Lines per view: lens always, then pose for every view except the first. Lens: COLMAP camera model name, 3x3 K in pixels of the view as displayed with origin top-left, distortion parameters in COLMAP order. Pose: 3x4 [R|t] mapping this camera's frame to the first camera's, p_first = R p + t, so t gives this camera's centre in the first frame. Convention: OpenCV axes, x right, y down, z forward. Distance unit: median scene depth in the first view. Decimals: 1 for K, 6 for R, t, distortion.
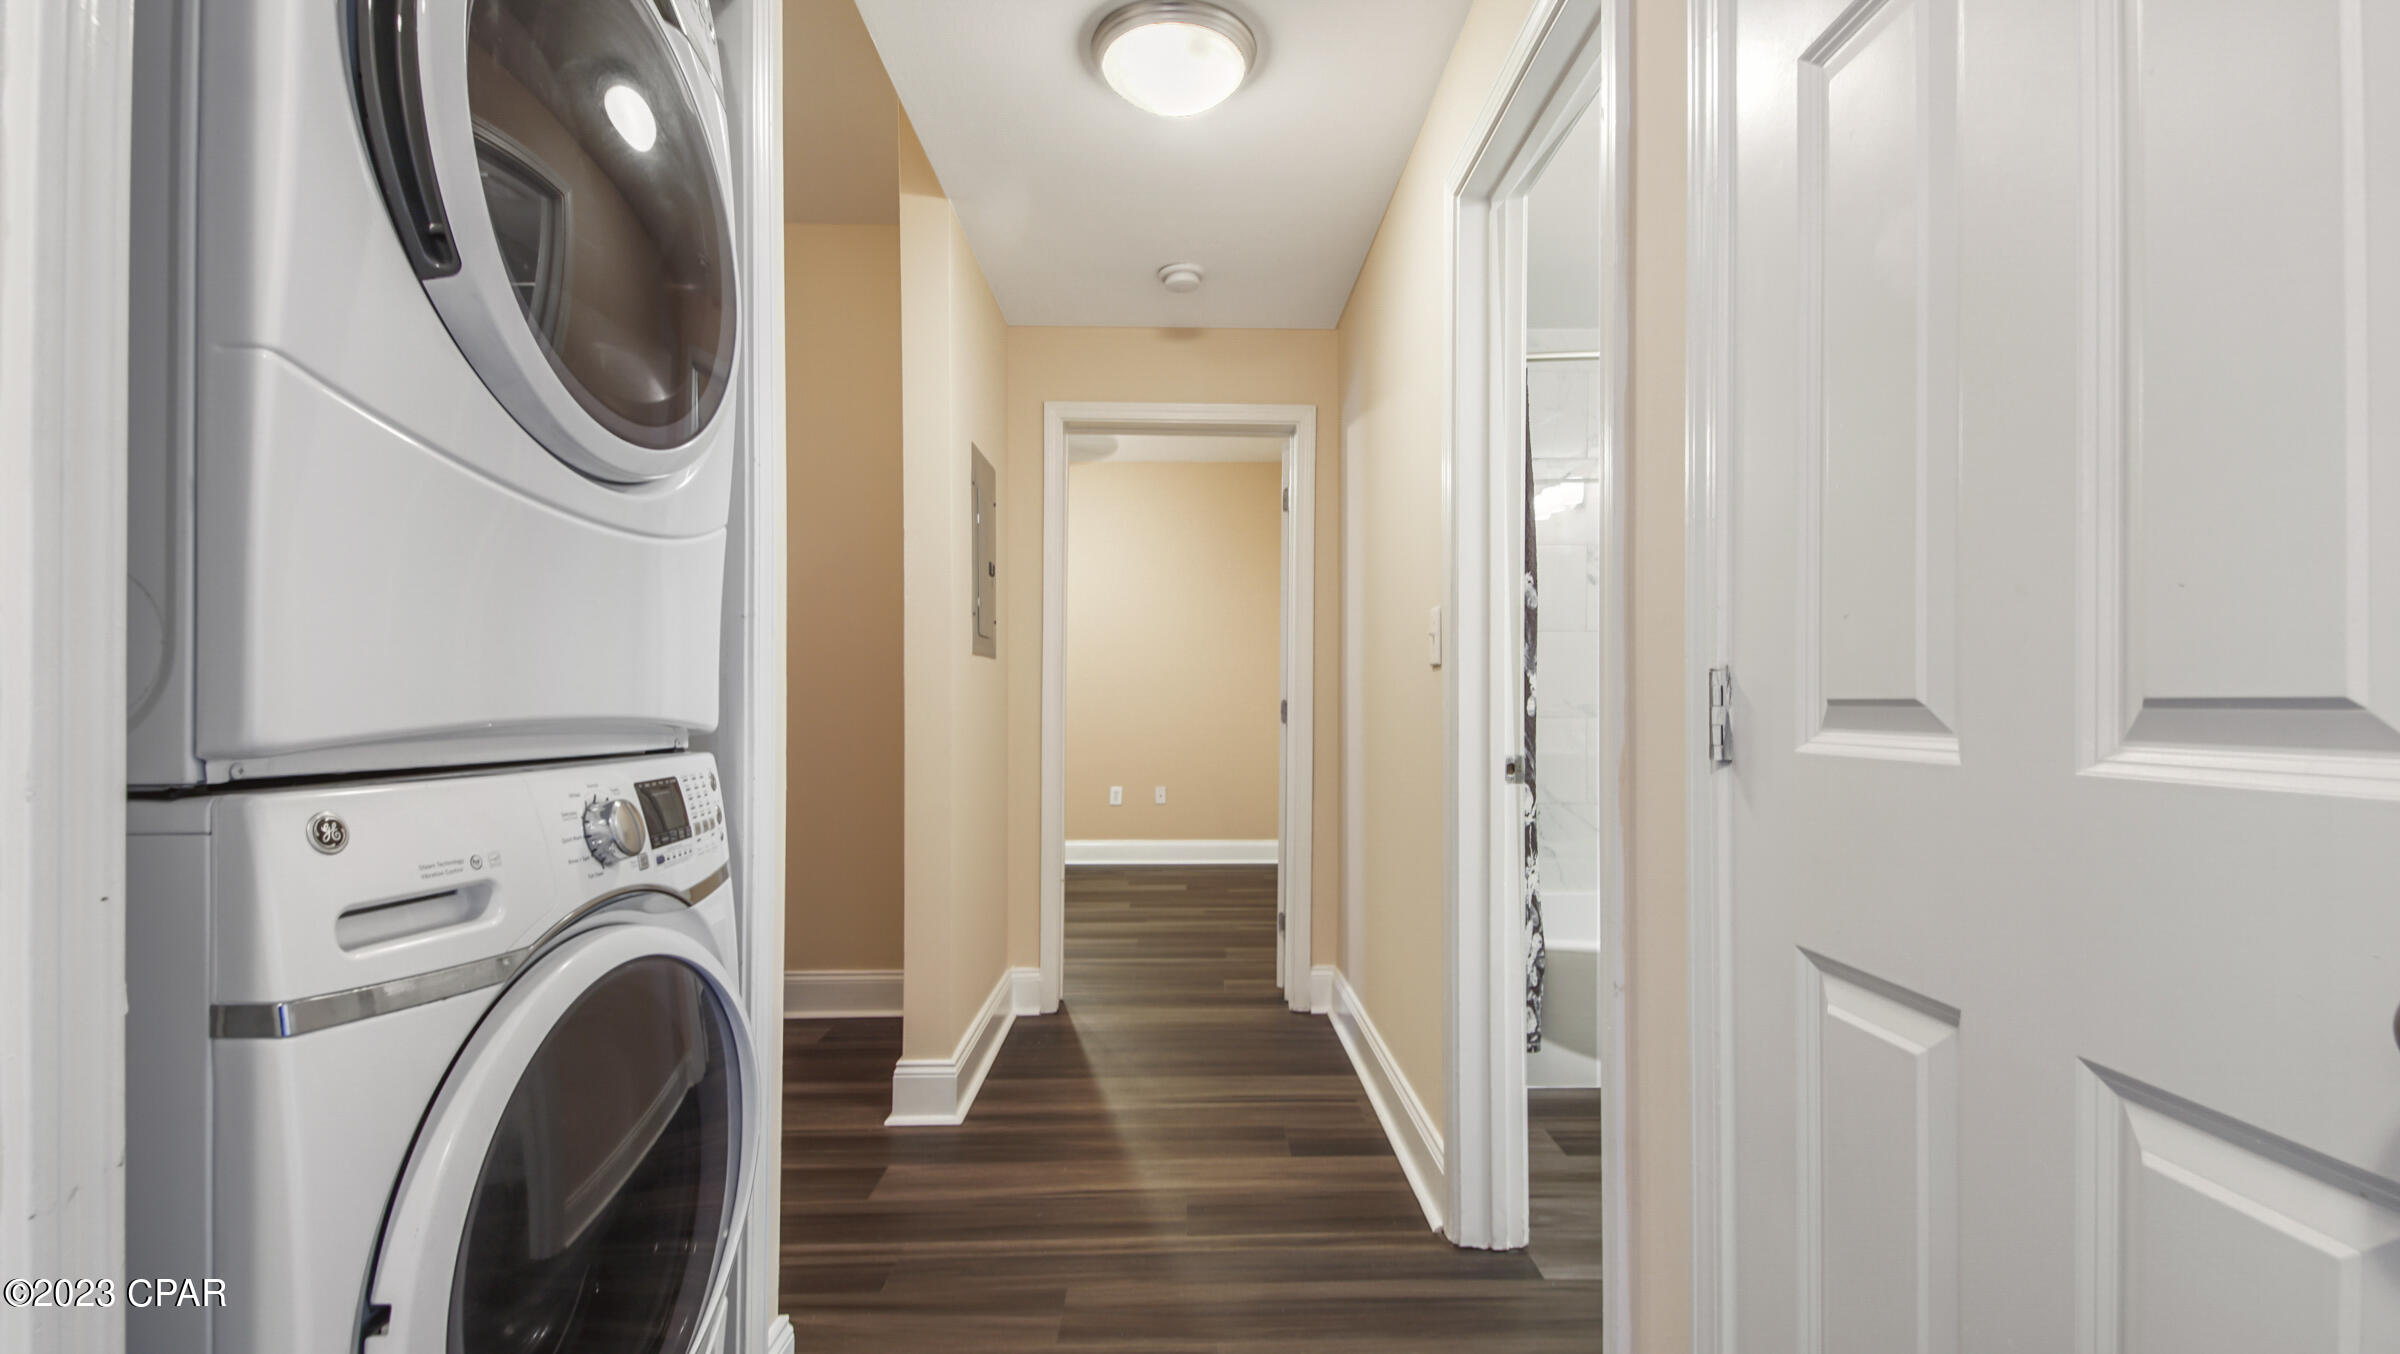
lens RADIAL K [[1064.6, 0, 1202.5], [0, 1064.6, 699.0], [0, 0, 1]] dist [0.009994, -0.004621]
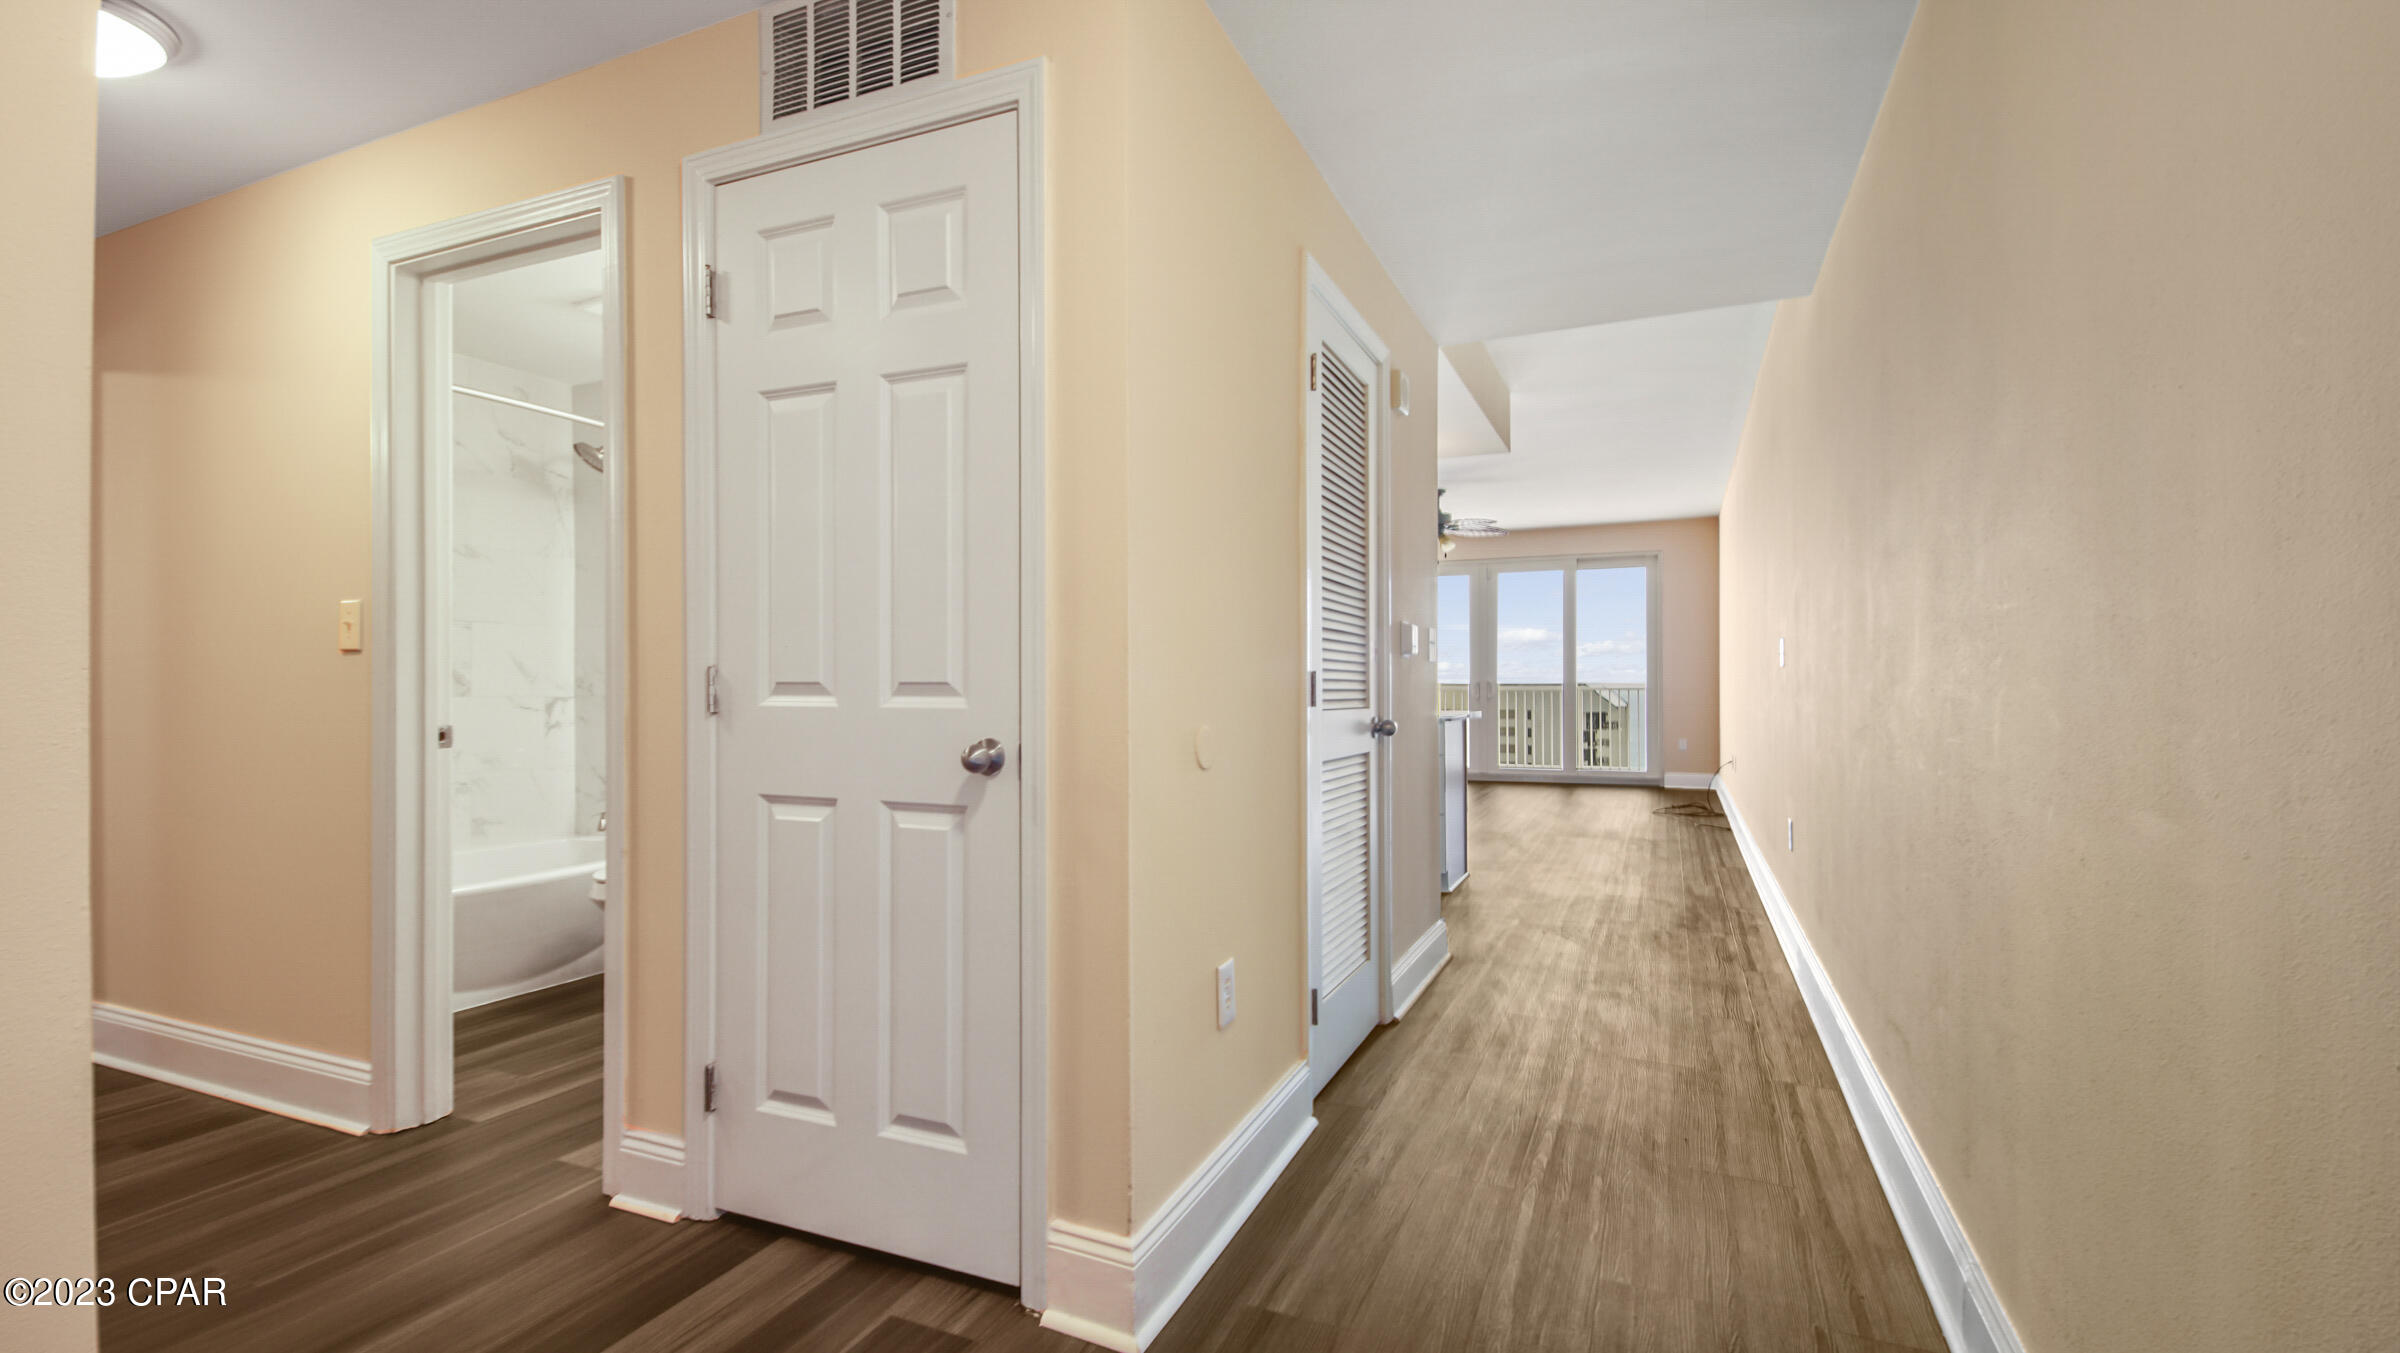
lens RADIAL K [[1064.6, 0, 1204.3], [0, 1064.6, 693.2], [0, 0, 1]] dist [0.009994, -0.004621]
pose [[0.415591, -0.002016, 0.909549, -0.966450], [-0.004958, 0.999978, 0.004483, 0.008475], [-0.909538, -0.006373, 0.415572, -0.680952]]
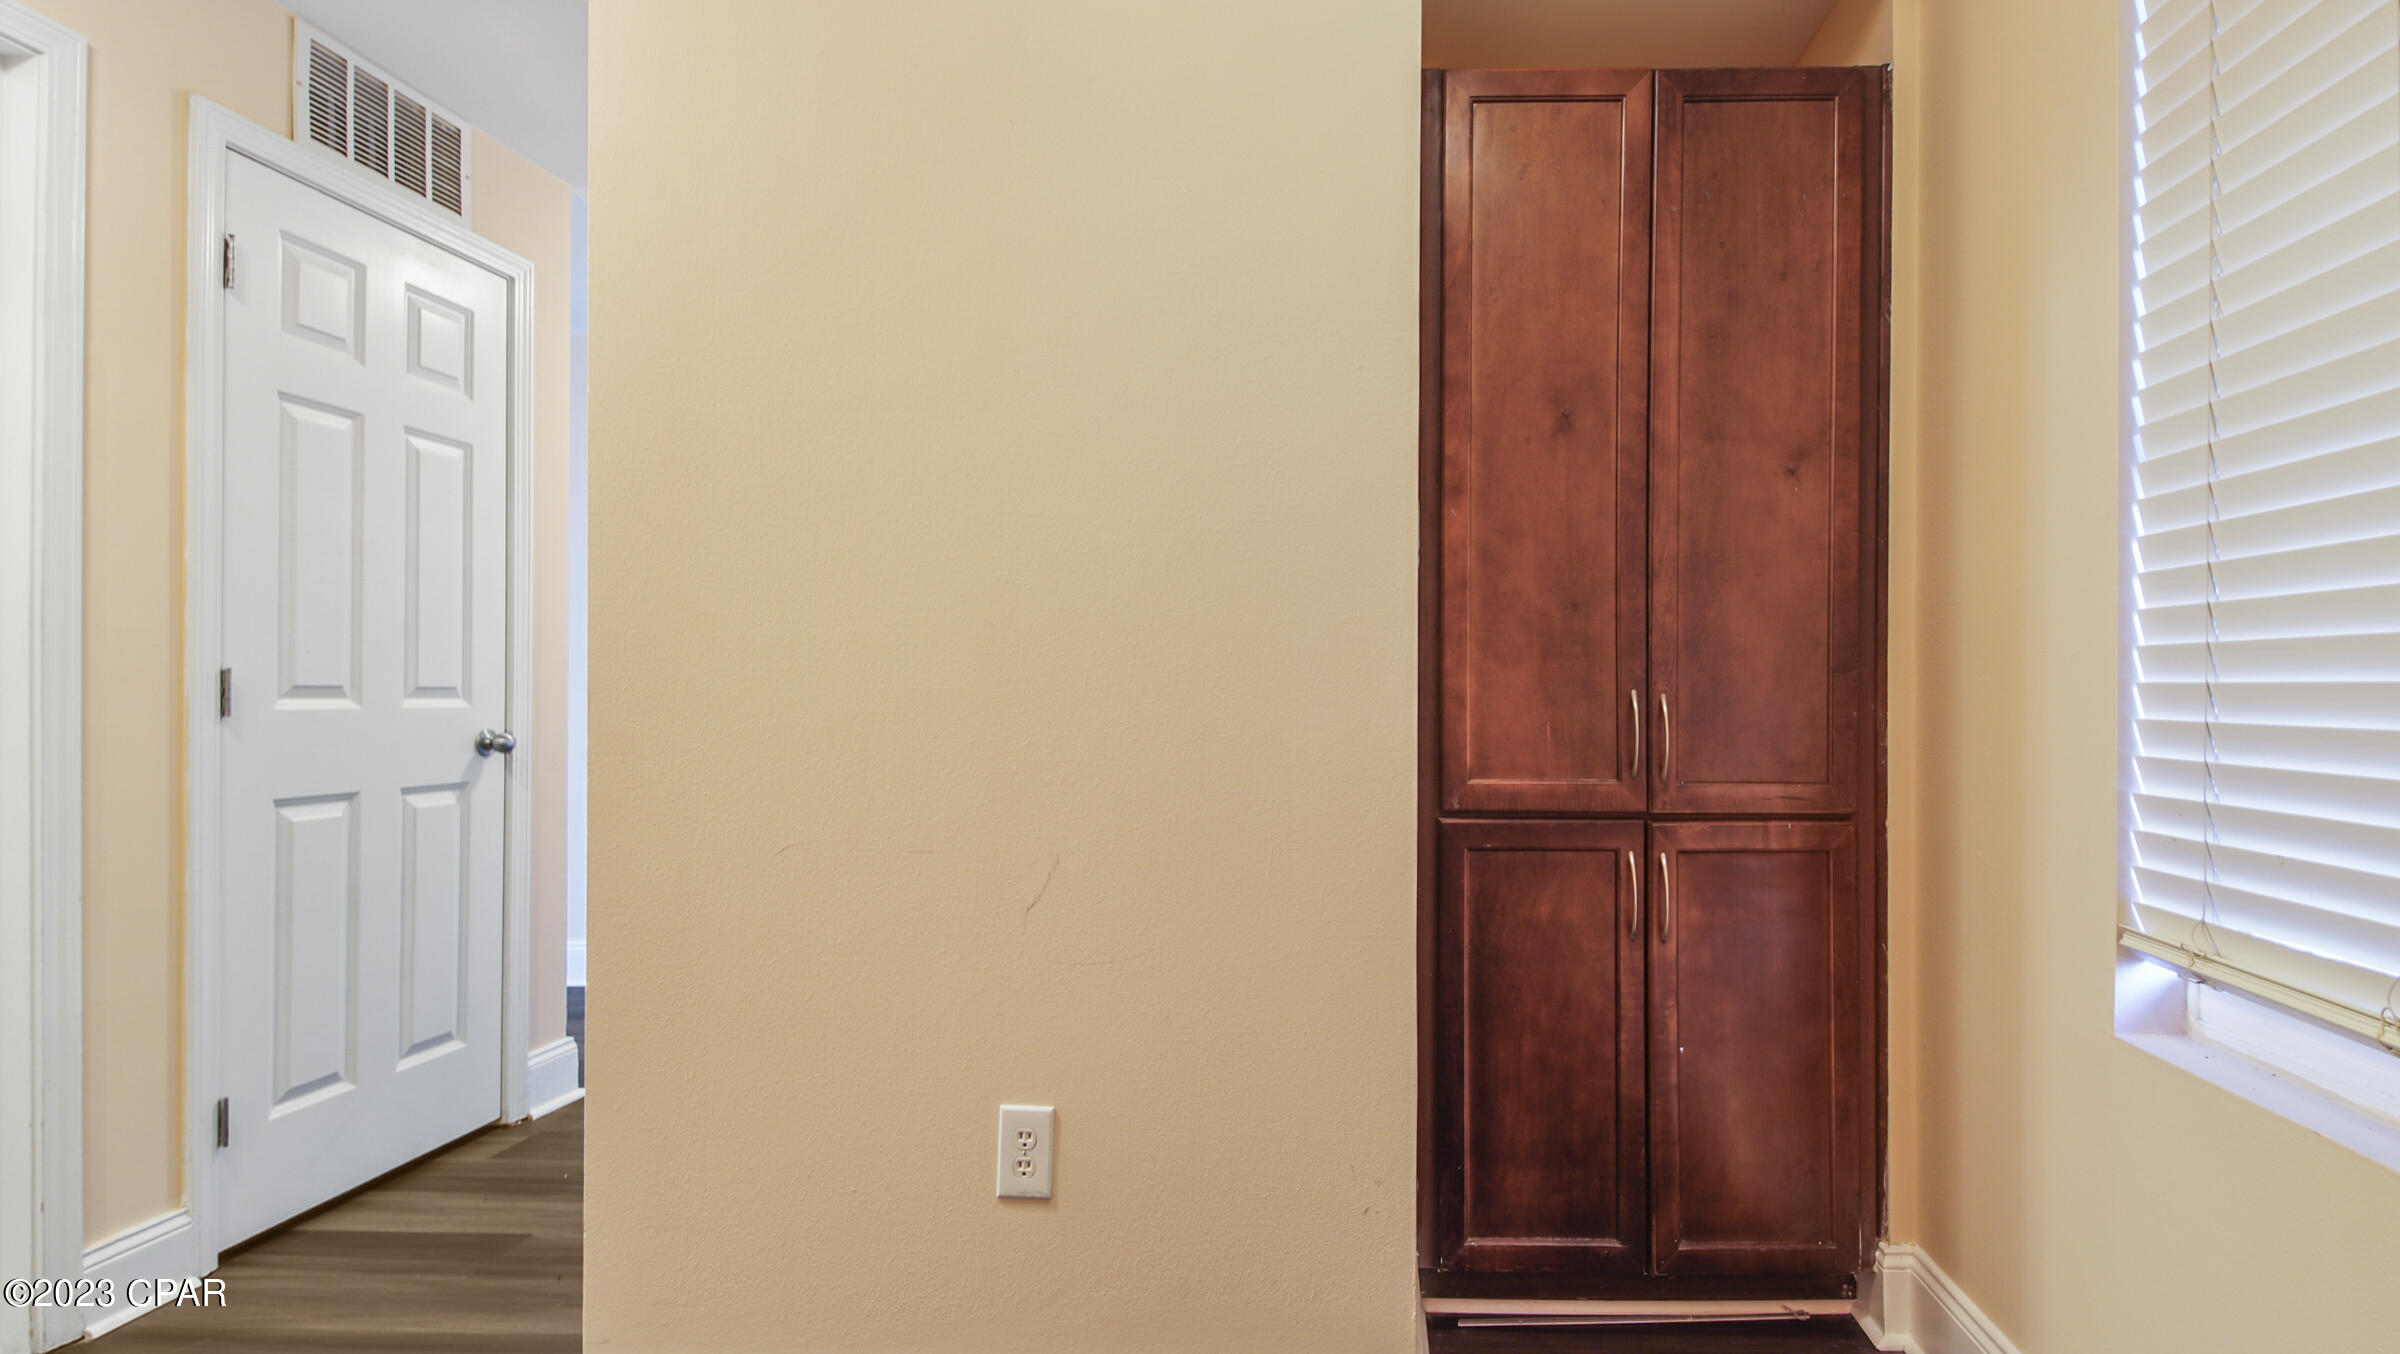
lens RADIAL K [[1064.6, 0, 1199.1], [0, 1064.6, 688.4], [0, 0, 1]] dist [0.009994, -0.004621]
pose [[-0.984882, -0.013109, 0.172728, -1.520139], [-0.015051, 0.999837, -0.009939, -0.001176], [-0.172570, -0.012388, -0.984919, 2.562721]]
